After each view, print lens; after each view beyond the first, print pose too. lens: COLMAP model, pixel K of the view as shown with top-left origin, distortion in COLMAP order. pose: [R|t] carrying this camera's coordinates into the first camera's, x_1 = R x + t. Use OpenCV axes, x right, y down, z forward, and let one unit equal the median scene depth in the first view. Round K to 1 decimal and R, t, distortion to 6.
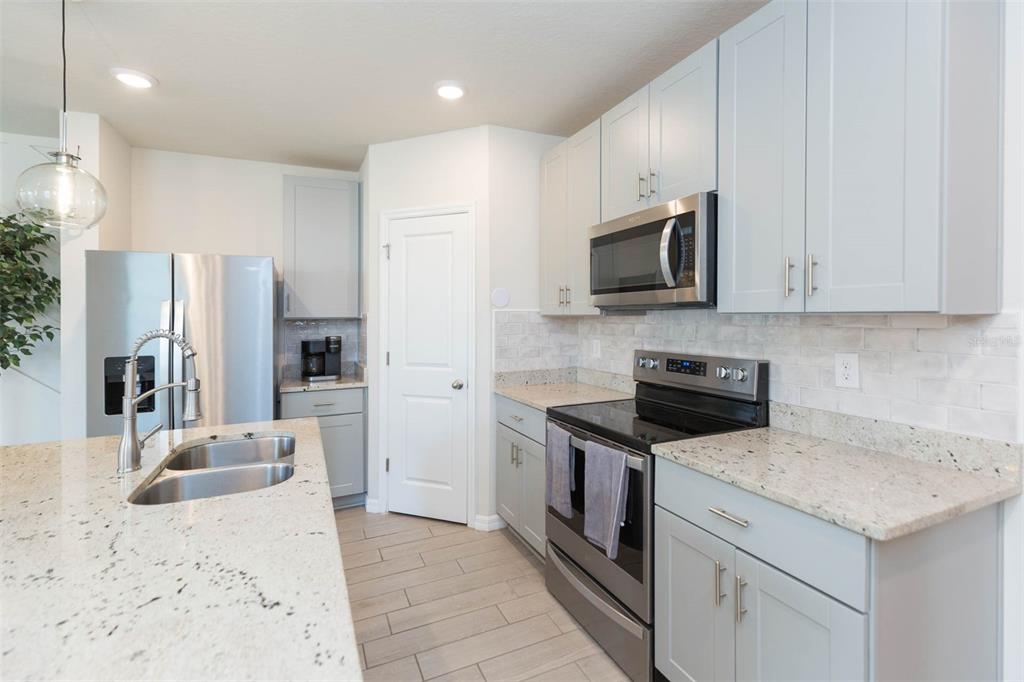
lens RADIAL K [[466.8, 0, 504.5], [0, 466.8, 311.0], [0, 0, 1]] dist [0.010357, -0.001853]
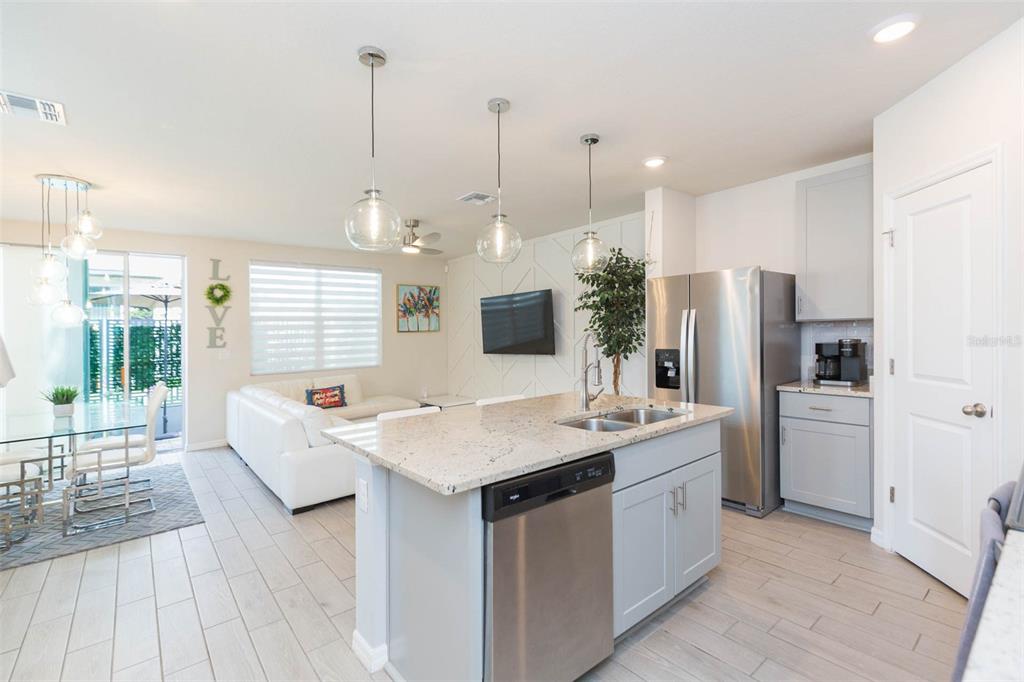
lens RADIAL K [[466.8, 0, 516.3], [0, 466.8, 300.8], [0, 0, 1]] dist [0.010357, -0.001853]
pose [[0.275658, -0.059591, -0.959407, 0.493936], [0.032007, 0.998092, -0.052797, 0.009862], [0.960723, -0.016153, 0.277039, 0.171379]]
